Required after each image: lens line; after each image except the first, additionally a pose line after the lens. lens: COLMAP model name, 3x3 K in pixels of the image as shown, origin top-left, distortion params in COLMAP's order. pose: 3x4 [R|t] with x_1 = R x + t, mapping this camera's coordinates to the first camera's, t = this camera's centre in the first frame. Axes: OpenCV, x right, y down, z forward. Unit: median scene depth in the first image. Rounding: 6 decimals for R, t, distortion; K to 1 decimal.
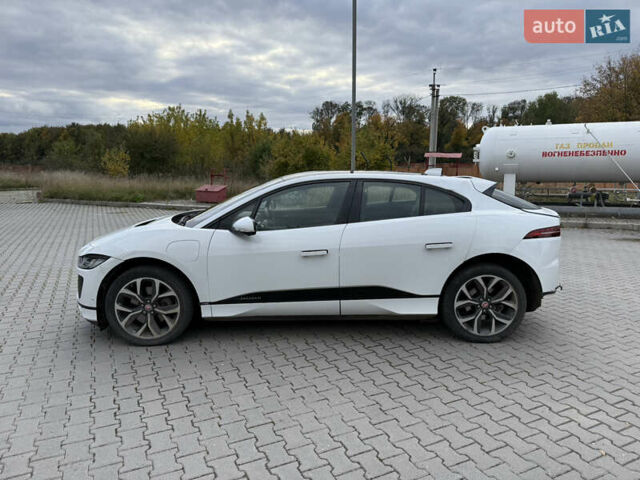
lens RADIAL K [[454.8, 0, 317.5], [0, 454.8, 236.5], [0, 0, 1]] dist [0.050765, -0.069423]
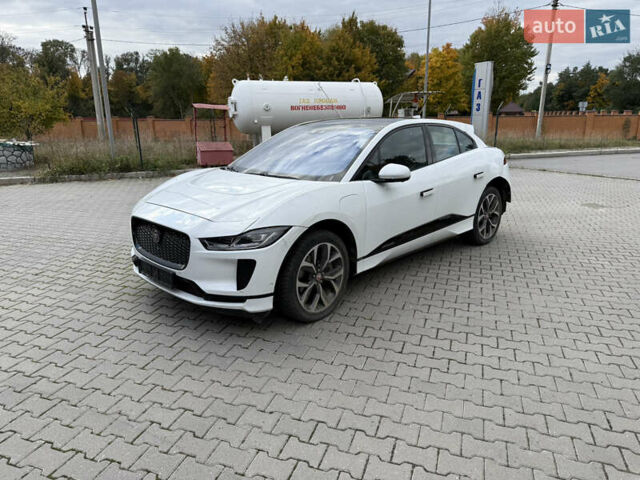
lens RADIAL K [[454.8, 0, 317.5], [0, 454.8, 236.5], [0, 0, 1]] dist [0.050765, -0.069423]
pose [[0.703447, -0.180871, 0.687349, -0.287146], [0.114373, 0.983281, 0.141692, -0.013768], [-0.701485, -0.021059, 0.712373, 0.113170]]
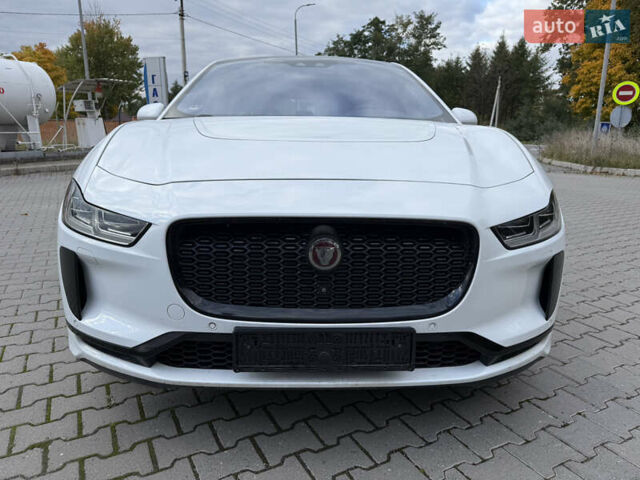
lens RADIAL K [[454.8, 0, 317.5], [0, 454.8, 236.5], [0, 0, 1]] dist [0.050765, -0.069423]
pose [[-0.030667, -0.222062, 0.974550, -0.267505], [0.147709, 0.963297, 0.224146, -0.013067], [-0.988555, 0.150823, 0.003259, 0.356982]]
